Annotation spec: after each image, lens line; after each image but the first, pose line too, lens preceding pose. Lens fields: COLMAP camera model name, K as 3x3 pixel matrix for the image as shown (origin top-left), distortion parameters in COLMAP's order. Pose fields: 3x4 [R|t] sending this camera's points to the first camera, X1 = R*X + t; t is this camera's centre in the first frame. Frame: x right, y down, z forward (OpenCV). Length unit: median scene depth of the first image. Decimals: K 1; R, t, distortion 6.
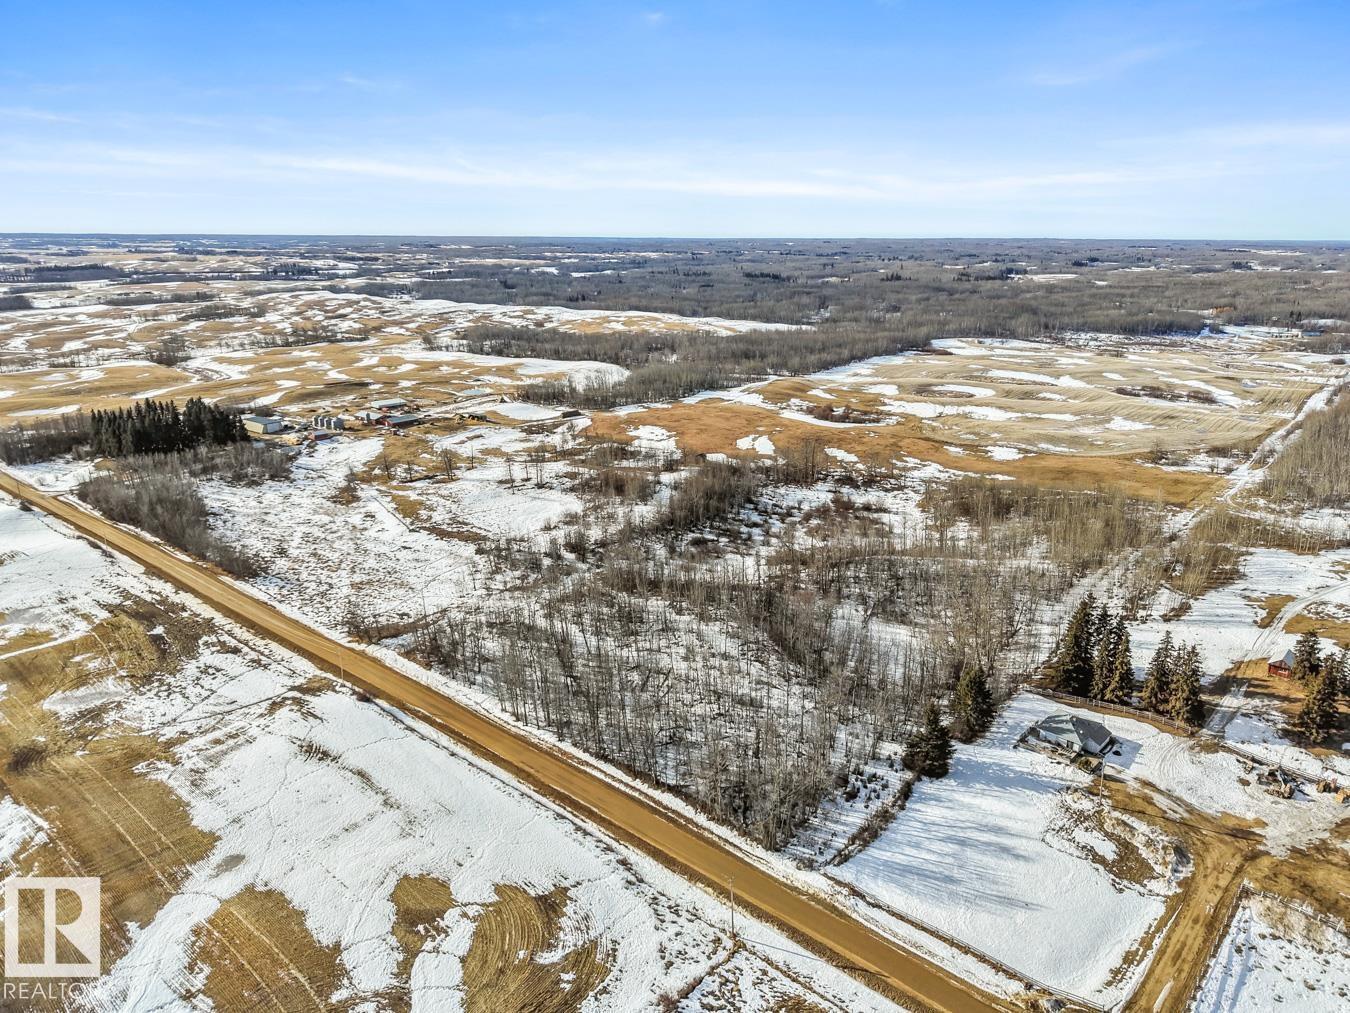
lens RADIAL K [[917.8, 0, 678.4], [0, 917.8, 500.8], [0, 0, 1]] dist [0.020155, -0.023347]
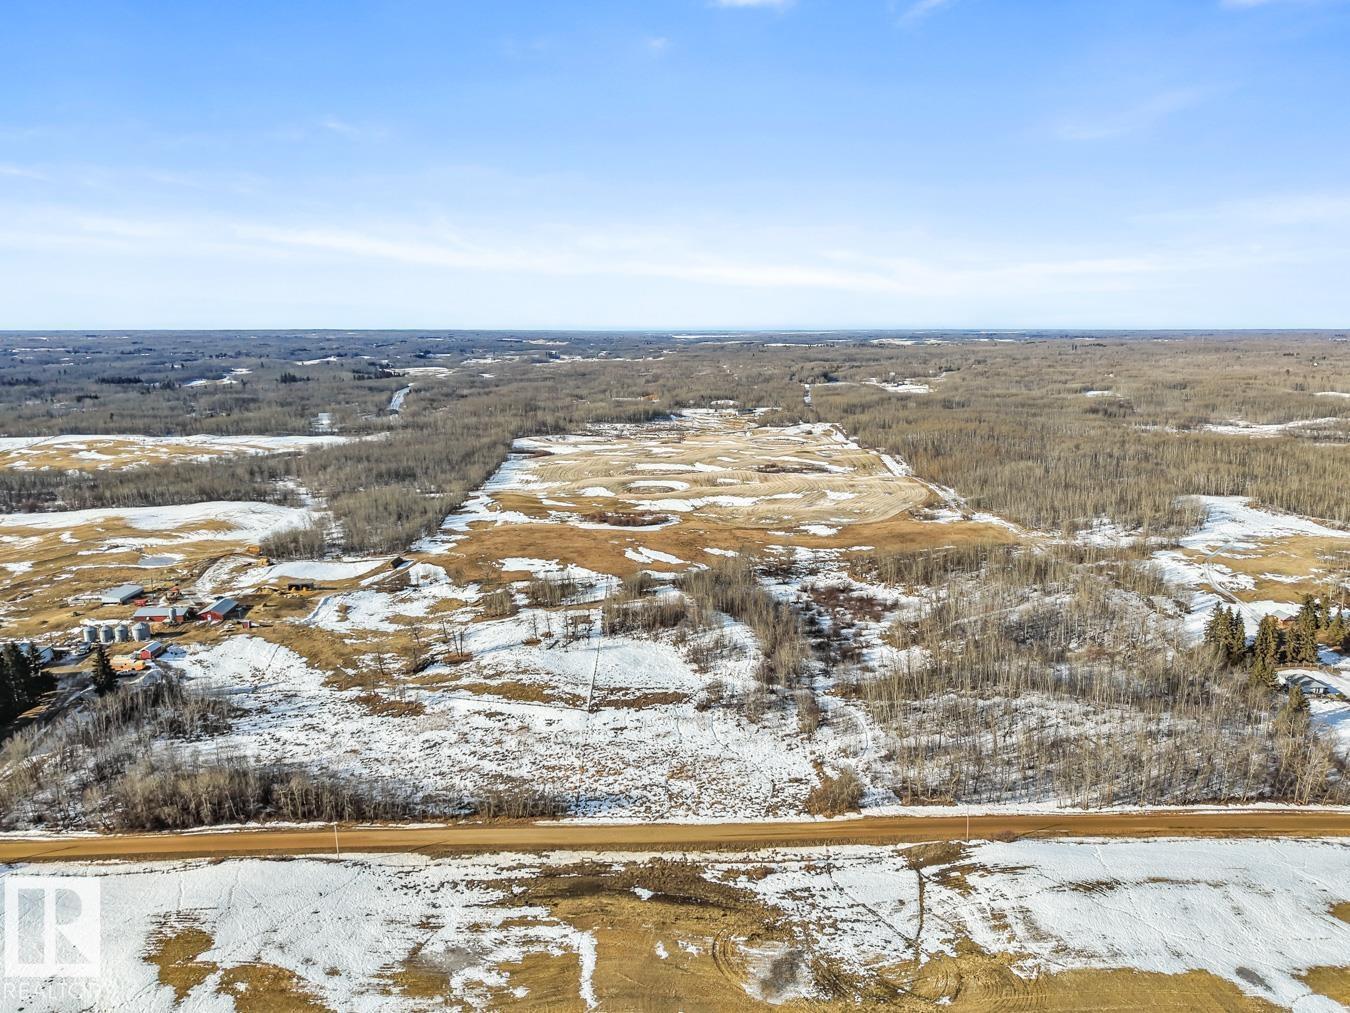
lens RADIAL K [[917.8, 0, 678.4], [0, 917.8, 500.8], [0, 0, 1]] dist [0.020155, -0.023347]
pose [[0.740595, -0.127838, 0.659679, -1.059537], [0.189396, 0.981645, -0.022396, -0.177858], [-0.644708, 0.141527, 0.751213, 0.334083]]
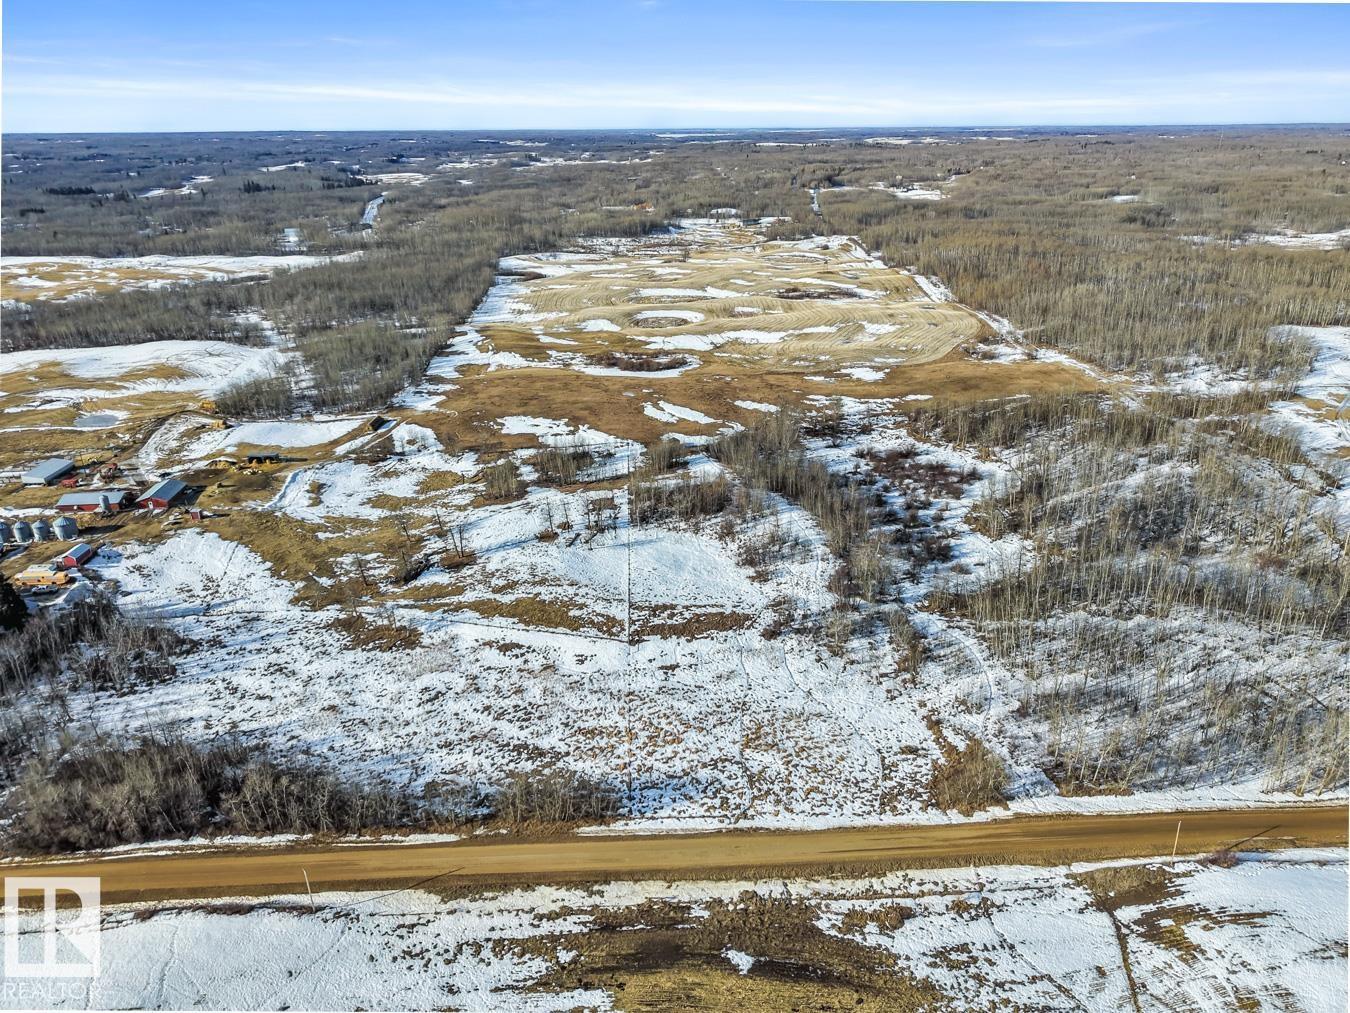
lens RADIAL K [[895.8, 0, 679.0], [0, 895.8, 503.8], [0, 0, 1]] dist [0.020612, -0.021383]
pose [[0.728538, -0.272712, 0.628380, -0.896353], [0.199140, 0.962035, 0.186635, -0.257811], [-0.655421, -0.010835, 0.755186, 0.615486]]
